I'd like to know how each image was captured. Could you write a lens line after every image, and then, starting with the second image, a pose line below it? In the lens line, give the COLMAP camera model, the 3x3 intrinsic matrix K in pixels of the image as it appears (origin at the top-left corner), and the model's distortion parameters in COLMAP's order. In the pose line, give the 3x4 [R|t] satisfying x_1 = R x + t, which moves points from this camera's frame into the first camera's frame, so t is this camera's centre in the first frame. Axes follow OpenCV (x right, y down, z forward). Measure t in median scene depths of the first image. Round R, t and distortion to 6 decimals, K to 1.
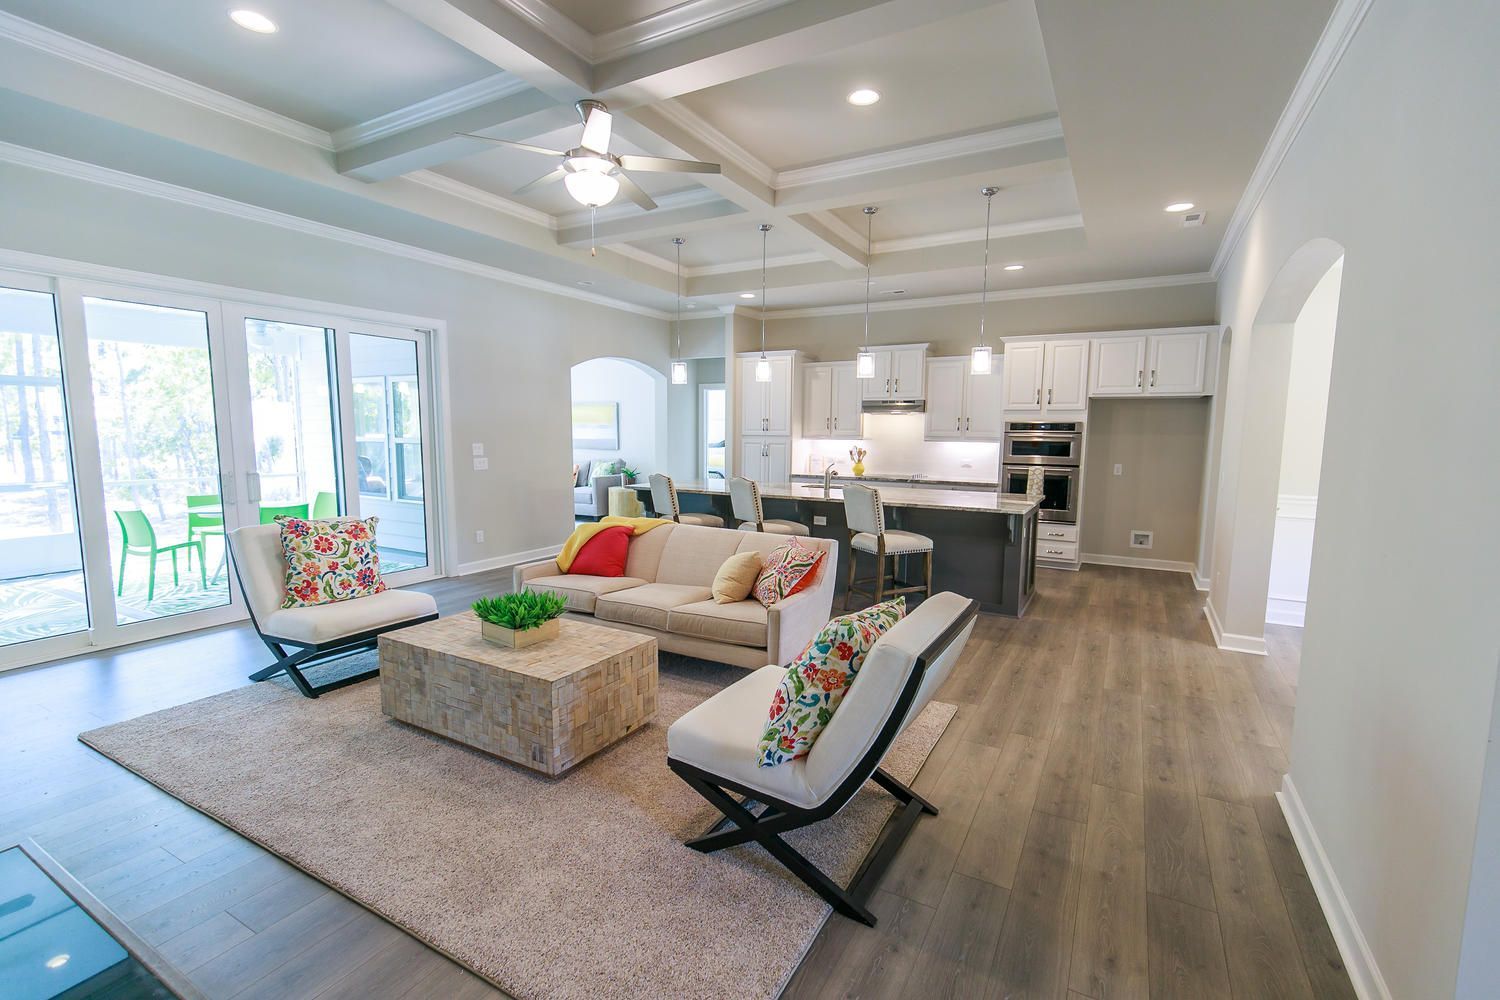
lens RADIAL K [[674.5, 0, 754.9], [0, 674.5, 500.7], [0, 0, 1]] dist [0.002365, 0.000002]
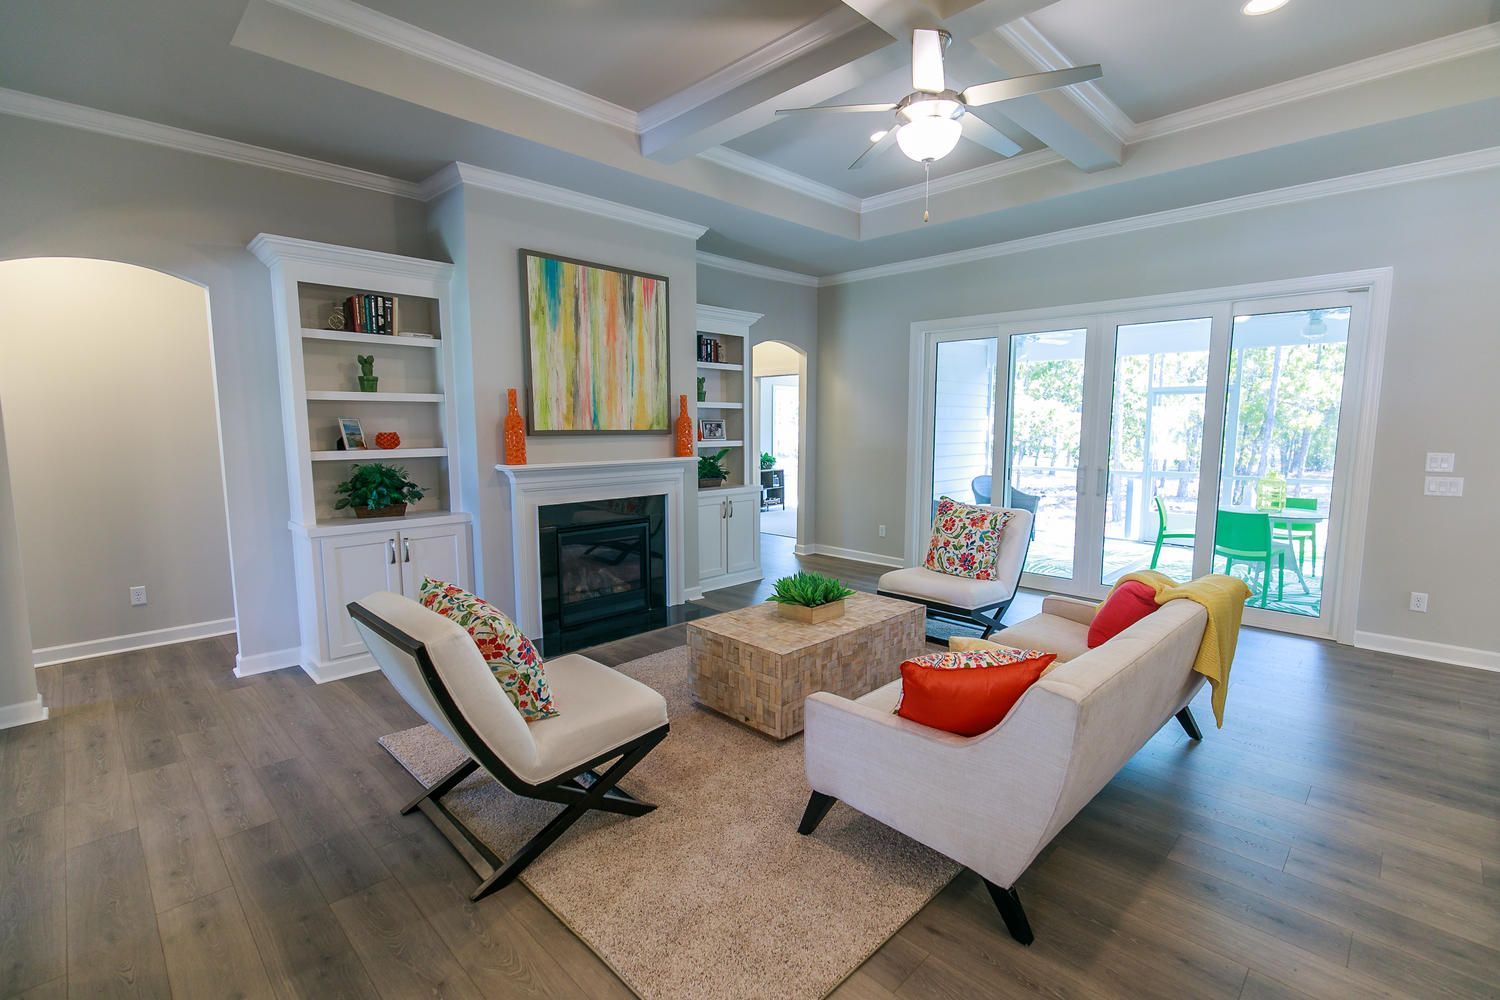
lens RADIAL K [[674.5, 0, 754.9], [0, 674.5, 500.7], [0, 0, 1]] dist [0.002365, 0.000002]
pose [[-0.263857, 0.105652, -0.958758, 0.606274], [-0.106492, 0.984716, 0.137820, -0.106567], [0.958665, 0.138464, -0.248573, 0.974922]]
